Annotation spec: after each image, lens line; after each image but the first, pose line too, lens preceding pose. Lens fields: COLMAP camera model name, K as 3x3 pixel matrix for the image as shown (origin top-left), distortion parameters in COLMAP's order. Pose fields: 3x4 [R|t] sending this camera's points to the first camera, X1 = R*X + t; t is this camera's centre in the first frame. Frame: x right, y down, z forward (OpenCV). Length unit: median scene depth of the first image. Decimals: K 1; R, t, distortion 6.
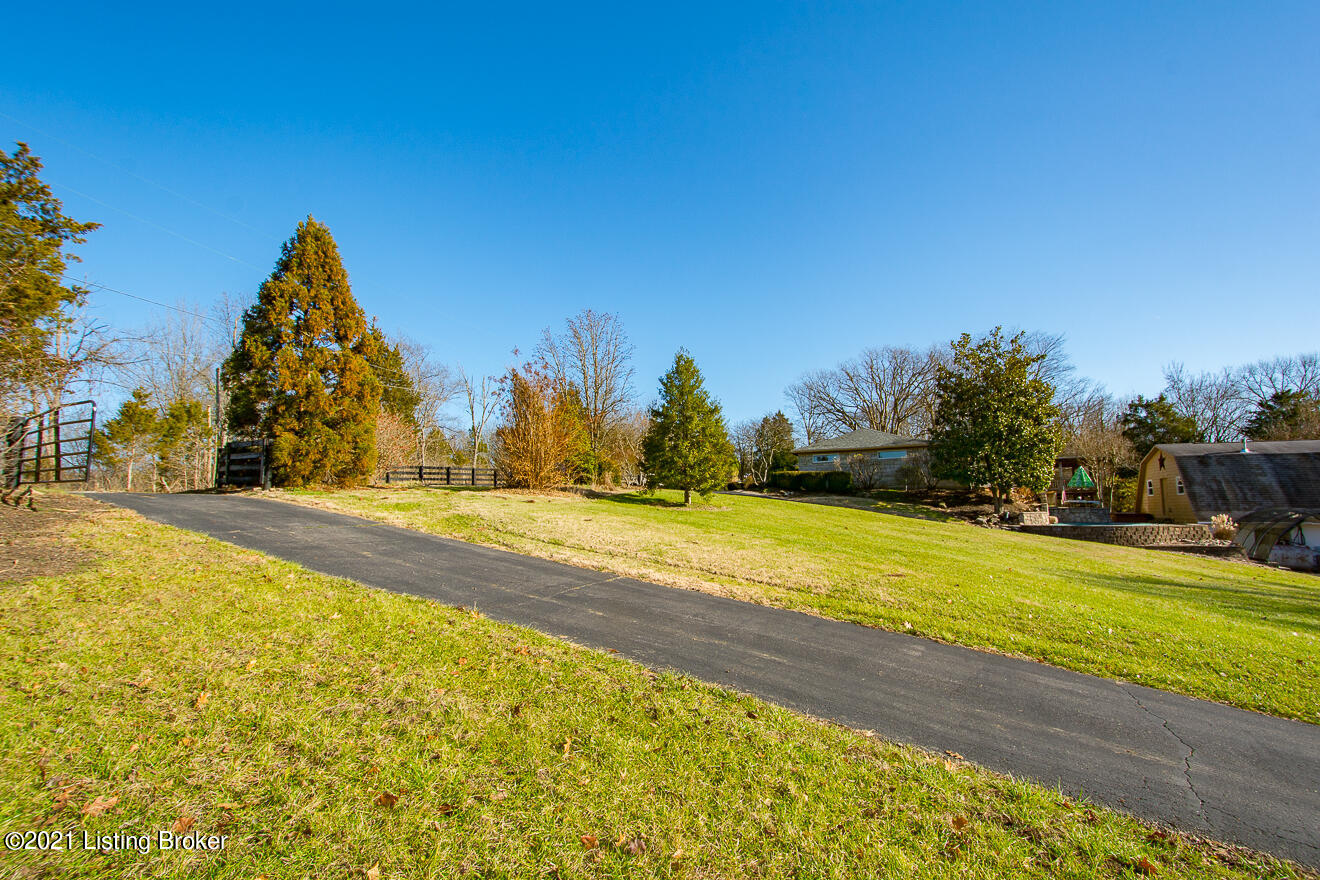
lens RADIAL K [[575.8, 0, 660.0], [0, 575.8, 440.0], [0, 0, 1]] dist [0.000972, -0.000910]
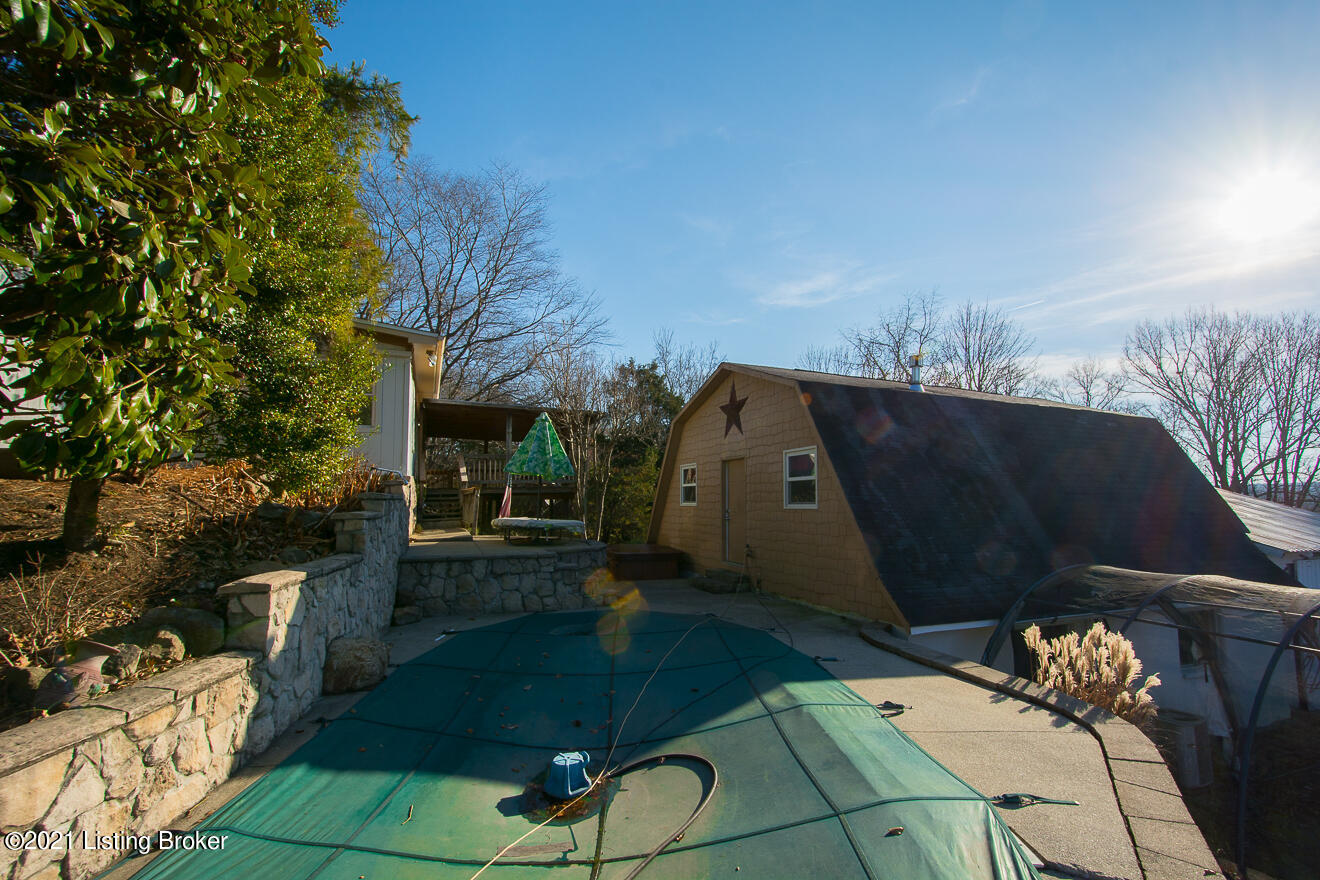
lens RADIAL K [[575.8, 0, 660.0], [0, 575.8, 440.0], [0, 0, 1]] dist [0.000972, -0.000910]
pose [[0.694387, 0.077875, 0.715375, 0.501908], [-0.085588, 0.996008, -0.025348, 0.058240], [-0.714494, -0.043626, 0.698281, 0.669873]]
